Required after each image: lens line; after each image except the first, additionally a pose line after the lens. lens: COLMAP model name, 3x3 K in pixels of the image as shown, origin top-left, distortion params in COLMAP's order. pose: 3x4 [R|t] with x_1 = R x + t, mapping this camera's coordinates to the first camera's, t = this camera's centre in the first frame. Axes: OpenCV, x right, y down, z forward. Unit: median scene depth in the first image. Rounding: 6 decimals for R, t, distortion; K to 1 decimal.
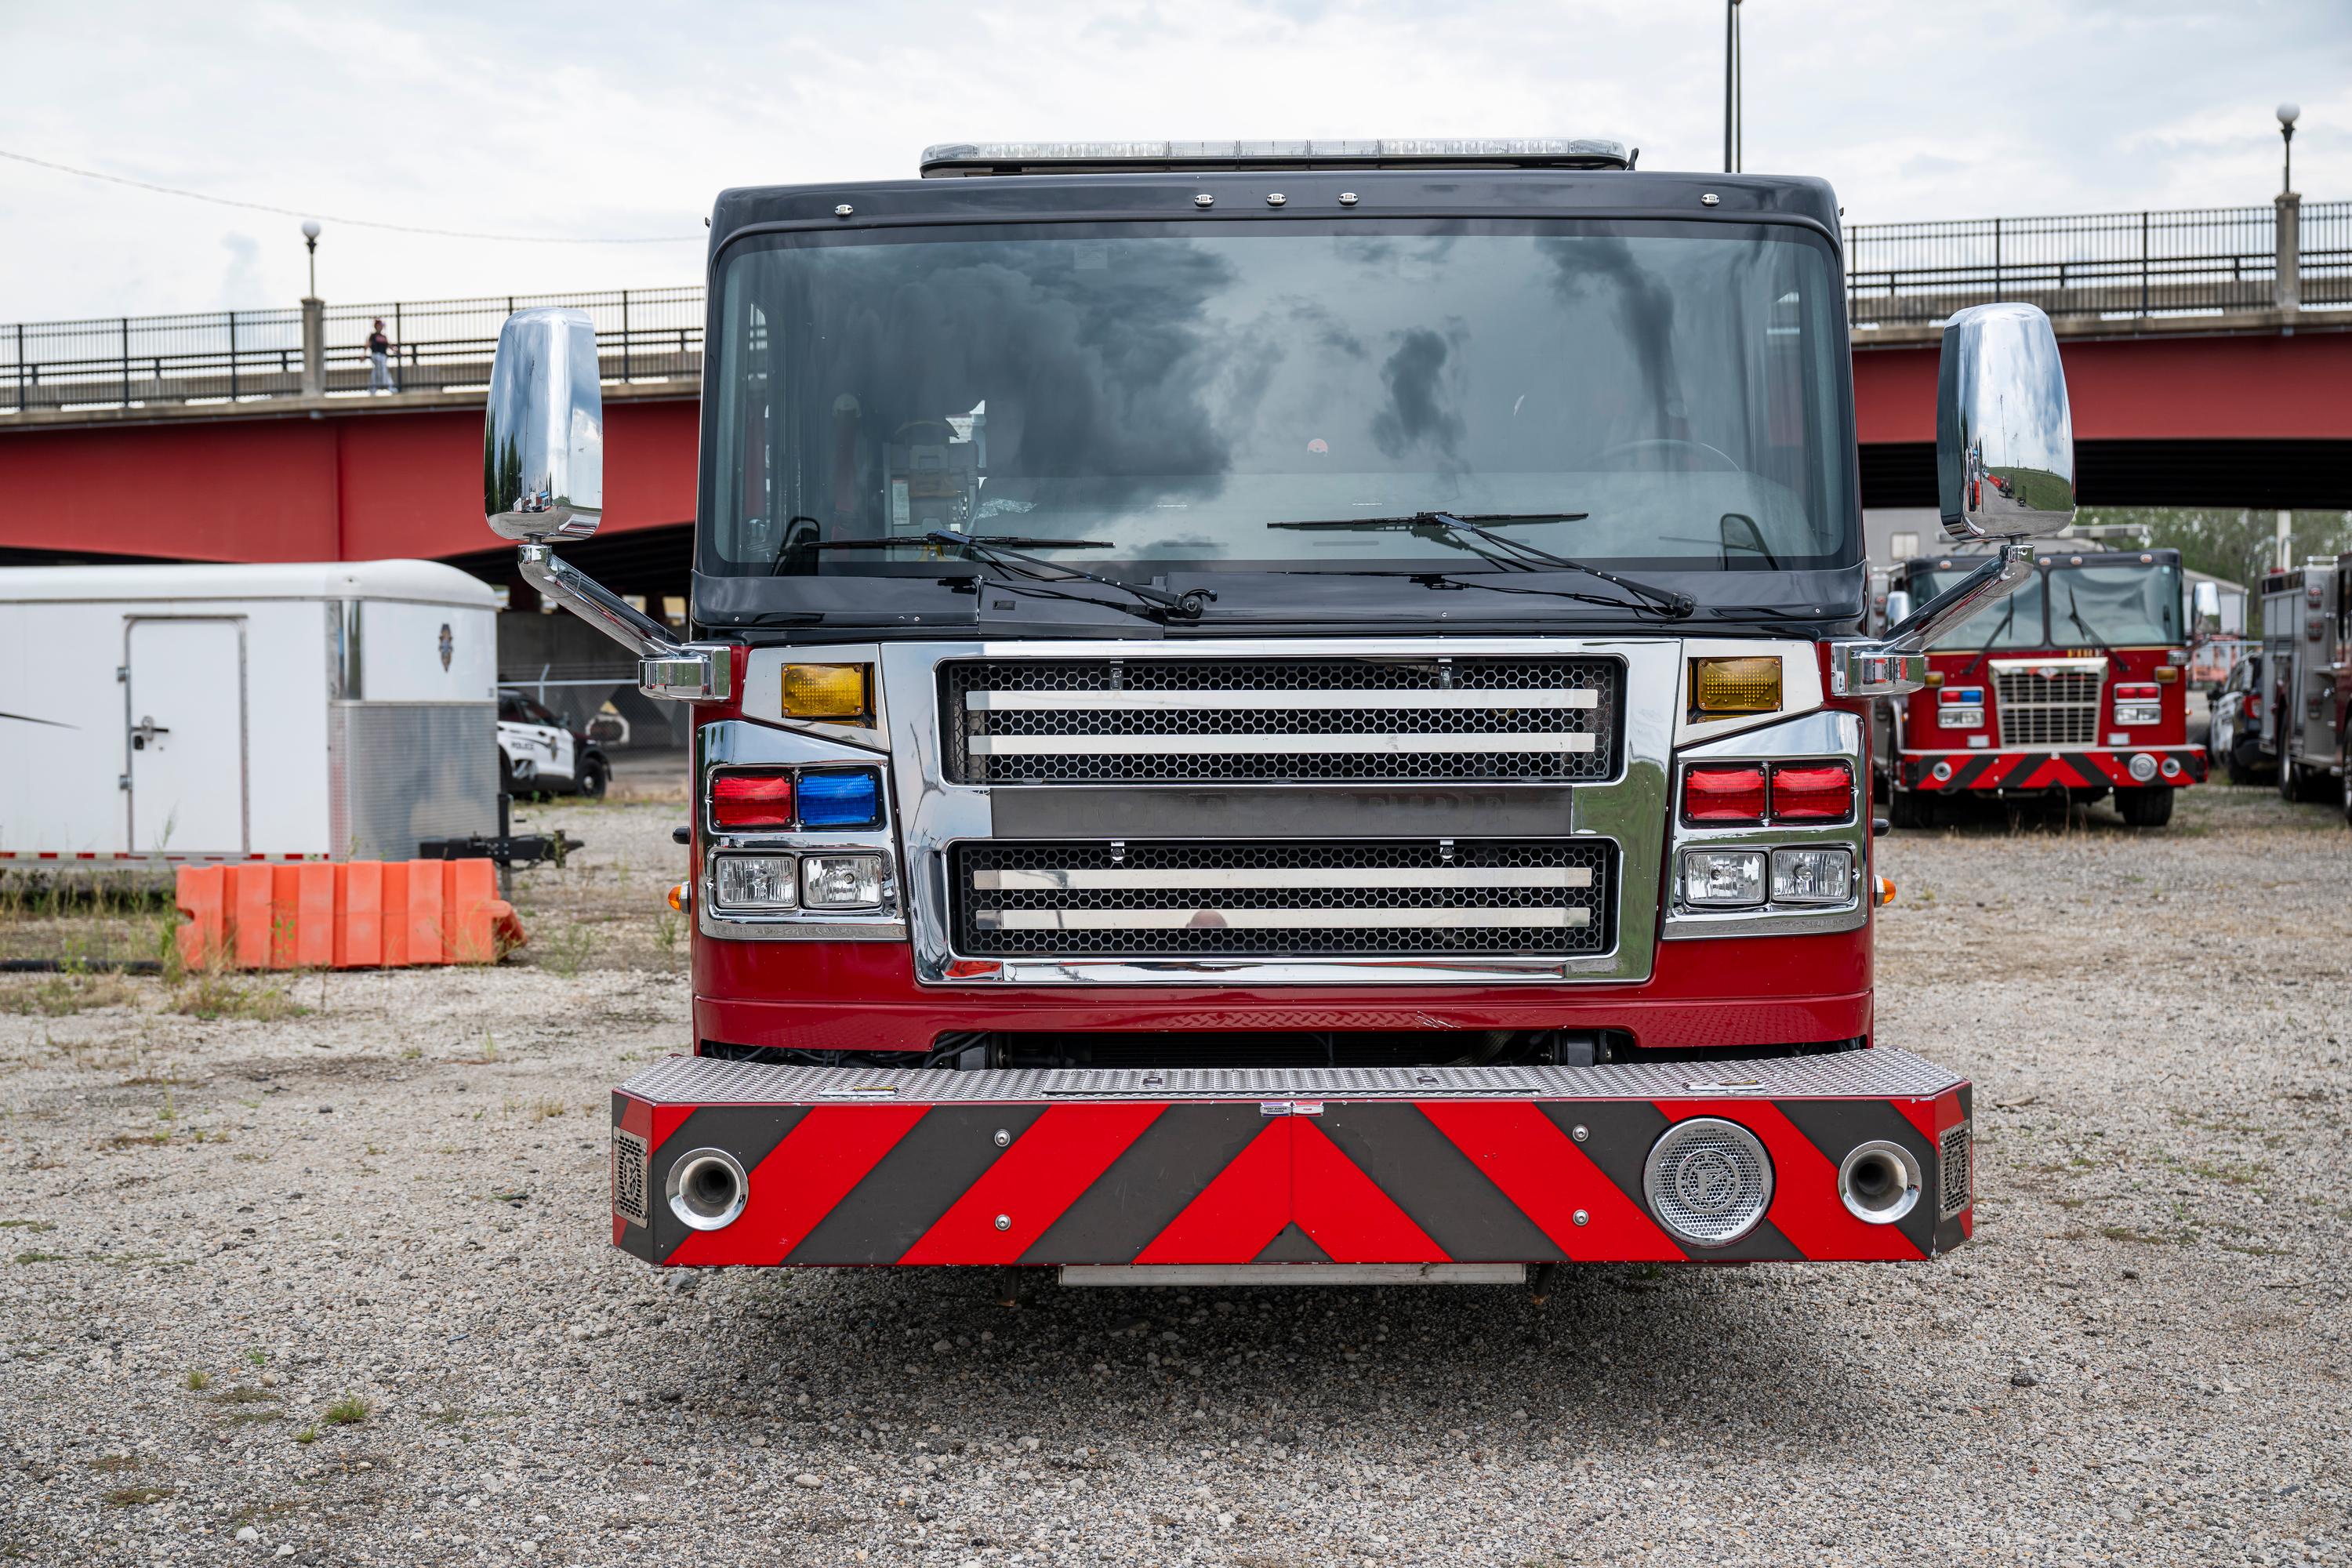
lens RADIAL K [[2731.6, 0, 1176.0], [0, 2731.6, 784.0], [0, 0, 1]] dist [-0.000714, -0.008530]
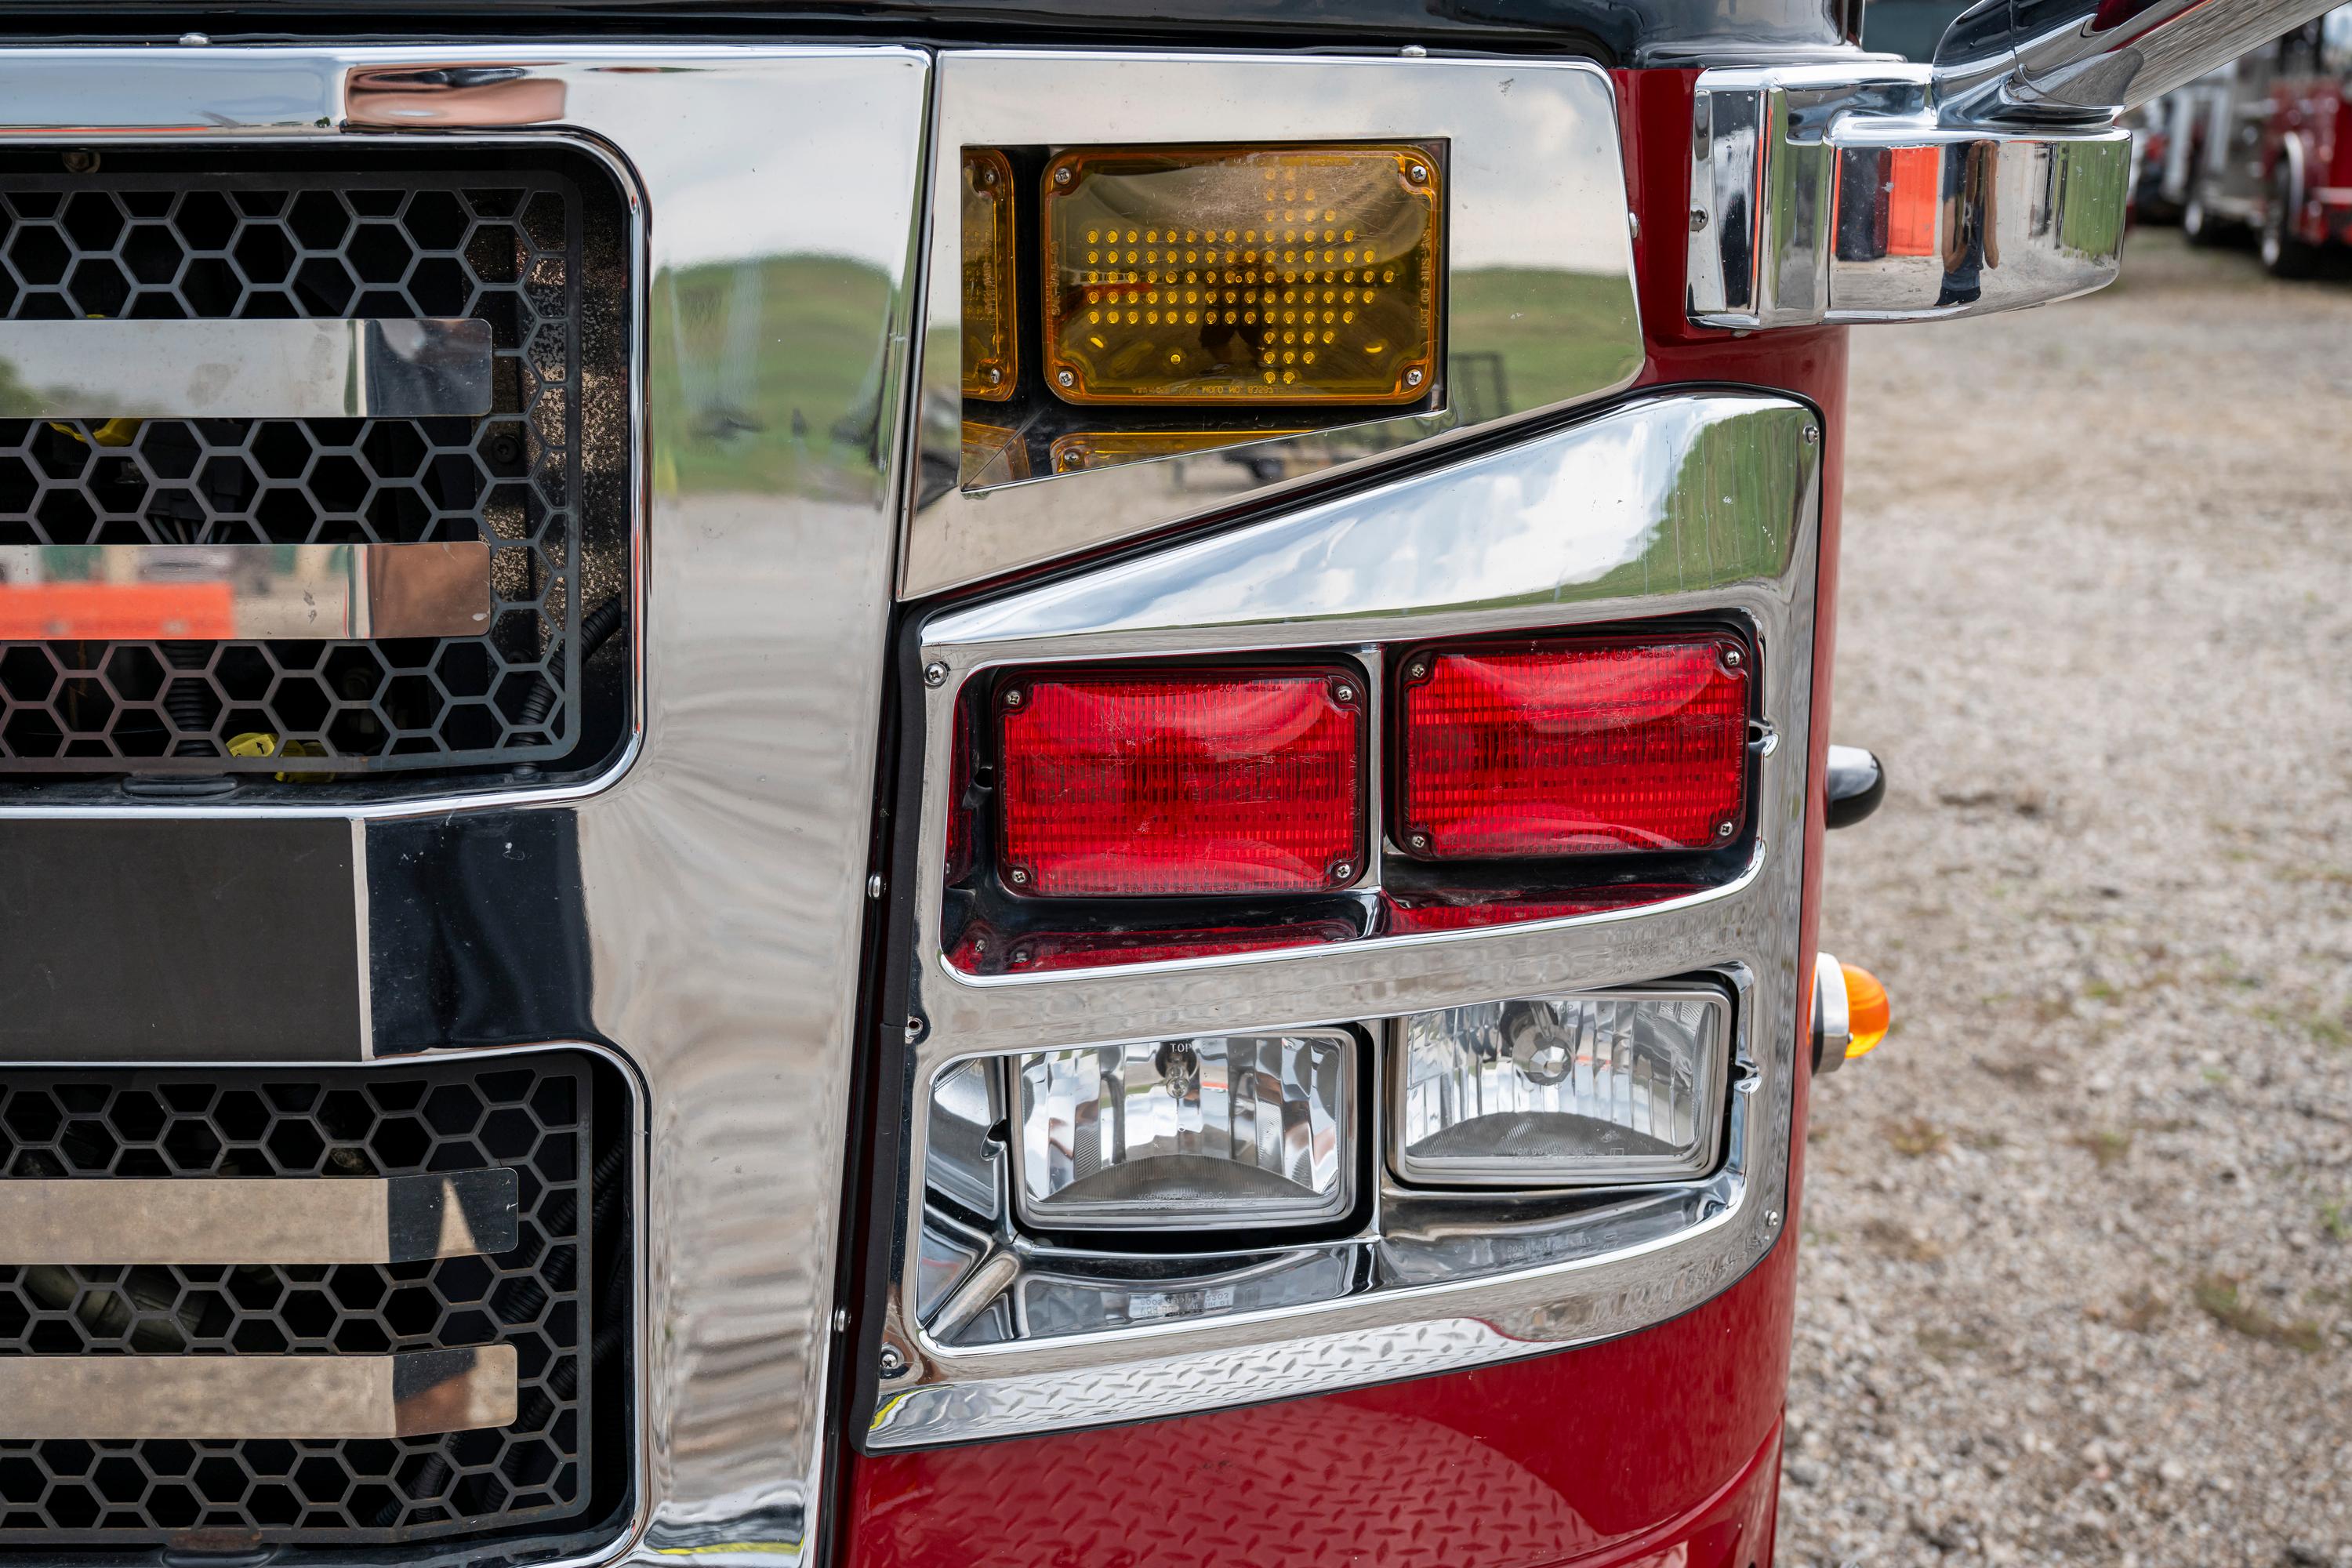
lens RADIAL K [[2282.8, 0, 1184.7], [0, 2282.8, 777.1], [0, 0, 1]] dist [0.001515, -0.001319]
pose [[0.999980, -0.002622, 0.005694, 0.193346], [0.001172, 0.970524, 0.241001, -0.040036], [-0.006158, -0.240990, 0.970508, 0.791791]]
